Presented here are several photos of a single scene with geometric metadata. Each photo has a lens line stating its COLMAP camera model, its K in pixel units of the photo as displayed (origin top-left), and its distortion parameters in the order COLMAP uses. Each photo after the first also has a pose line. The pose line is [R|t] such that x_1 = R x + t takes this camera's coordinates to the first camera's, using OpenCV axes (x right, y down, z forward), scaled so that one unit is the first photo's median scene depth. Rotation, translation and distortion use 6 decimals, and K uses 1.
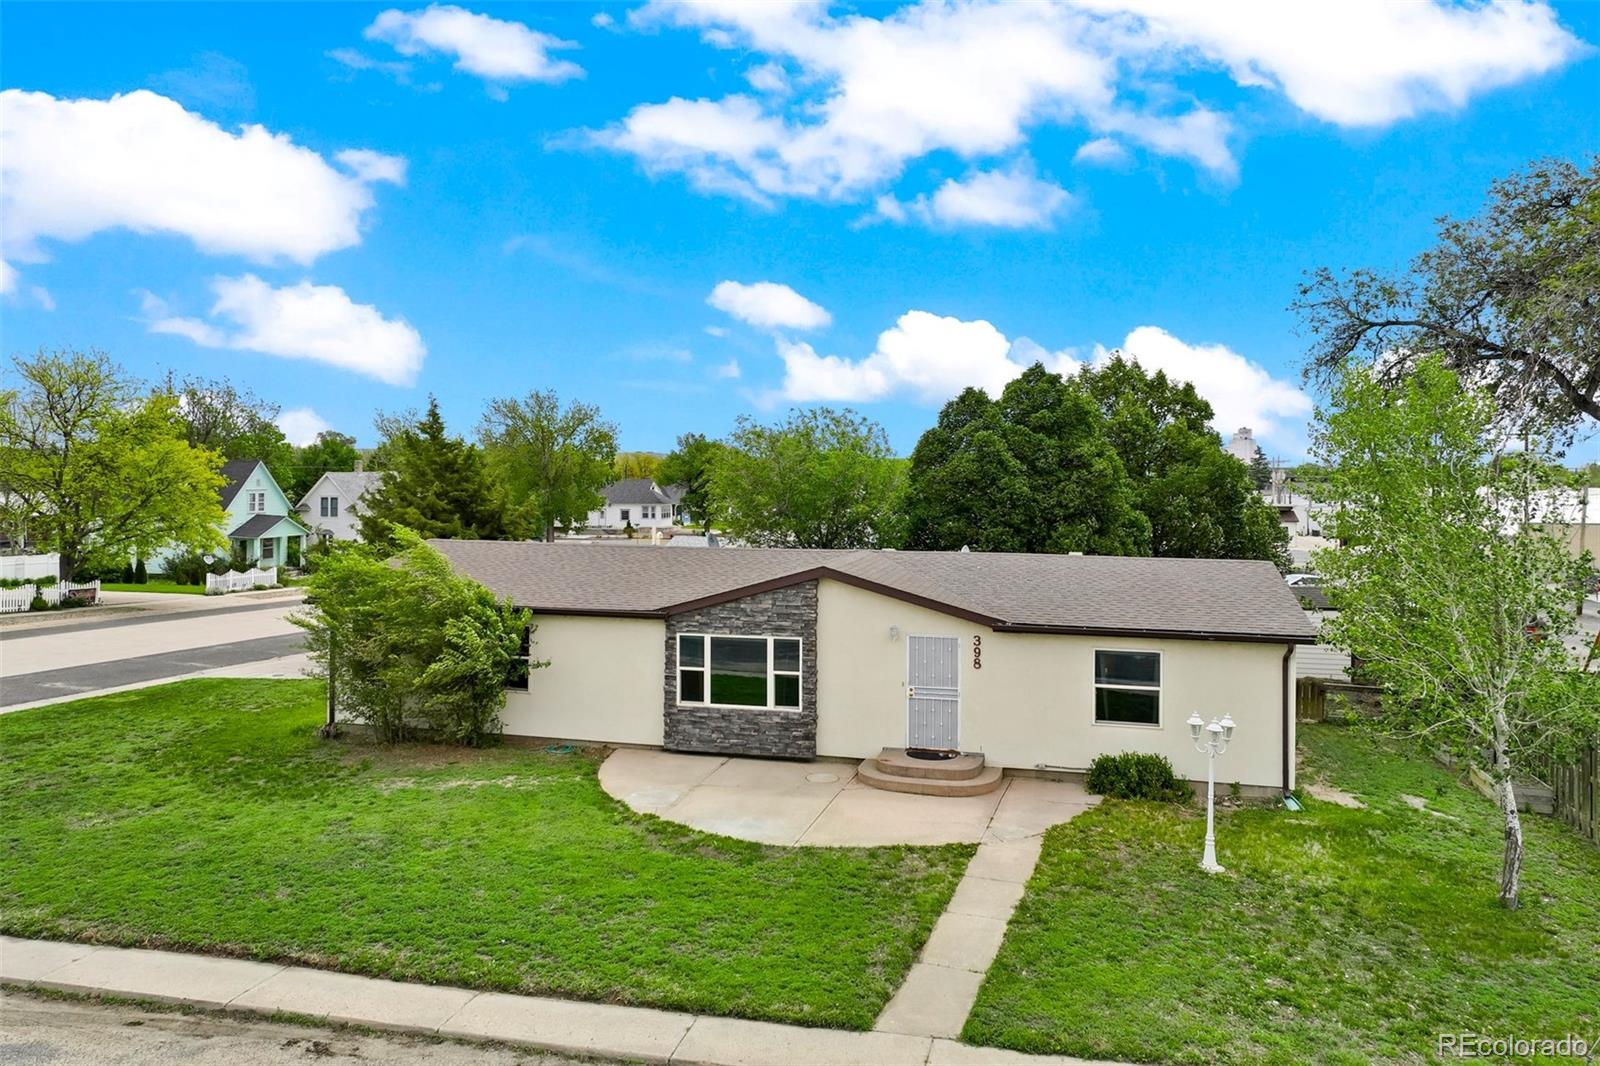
lens RADIAL K [[1108.5, 0, 800.0], [0, 1108.5, 533.0], [0, 0, 1]] dist [0.002995, 0.002403]
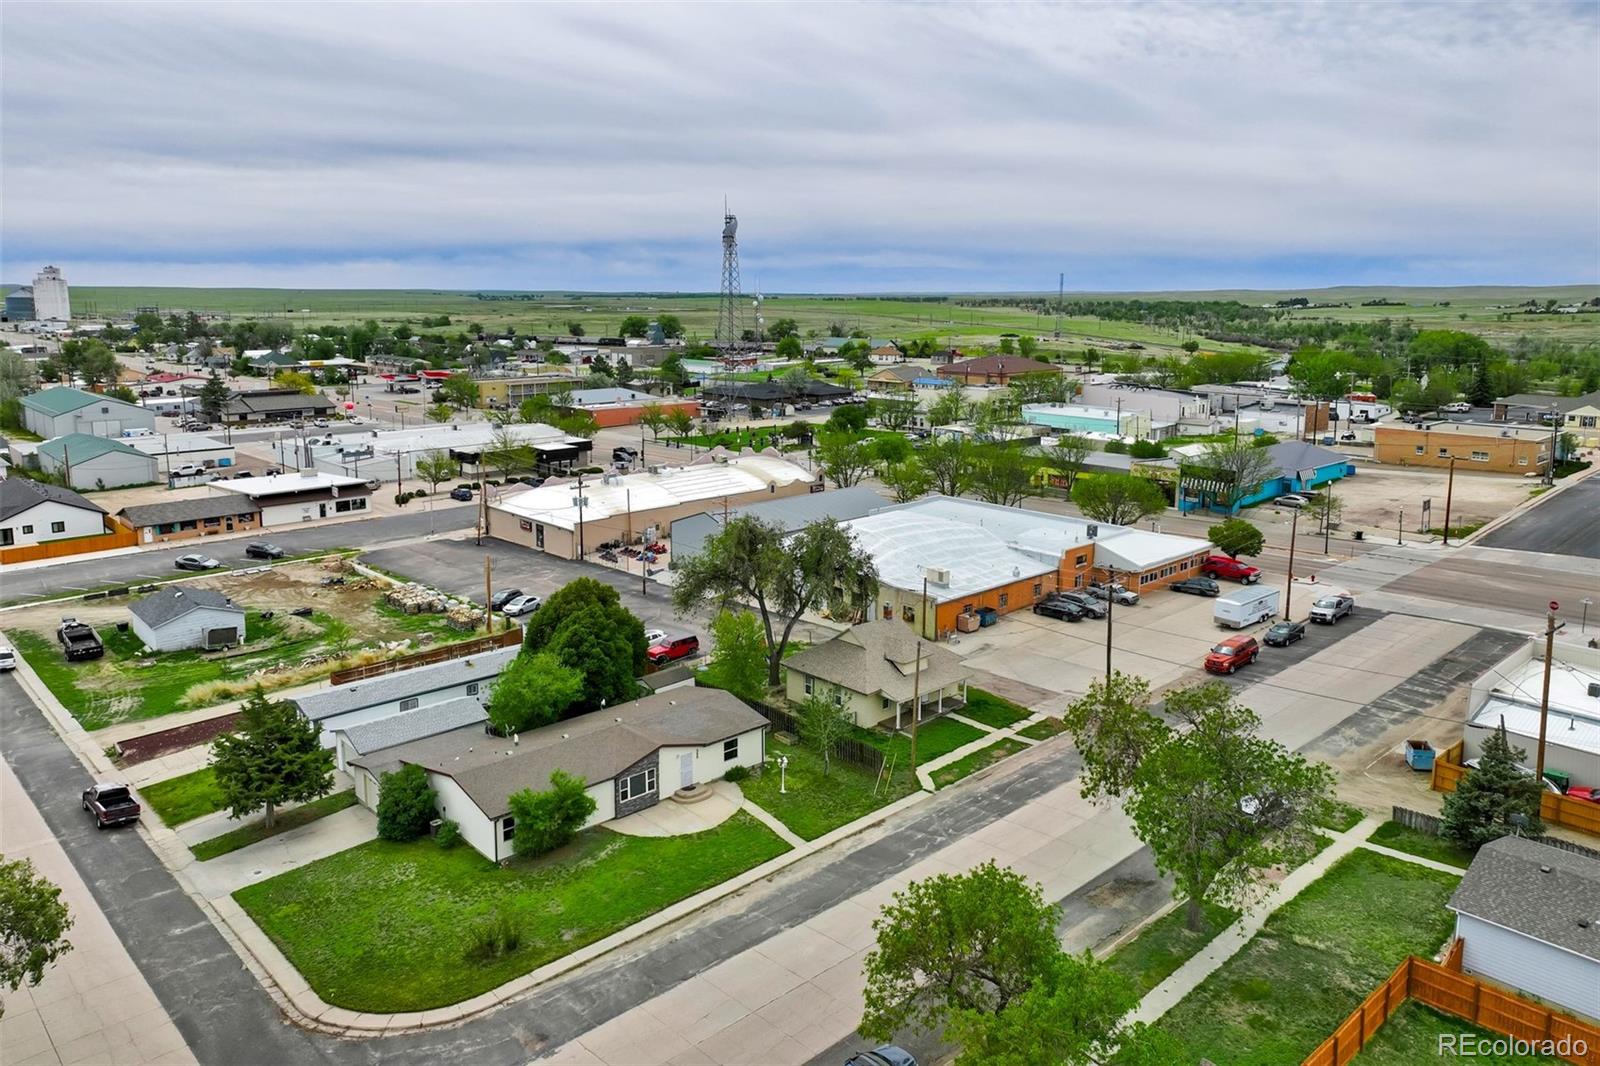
lens RADIAL K [[1108.5, 0, 800.0], [0, 1108.5, 533.0], [0, 0, 1]] dist [0.002995, 0.002403]
pose [[0.563809, -0.188289, 0.804156, -2.295459], [0.054742, 0.980045, 0.191092, -1.203312], [-0.824089, -0.063718, 0.562865, -1.131621]]
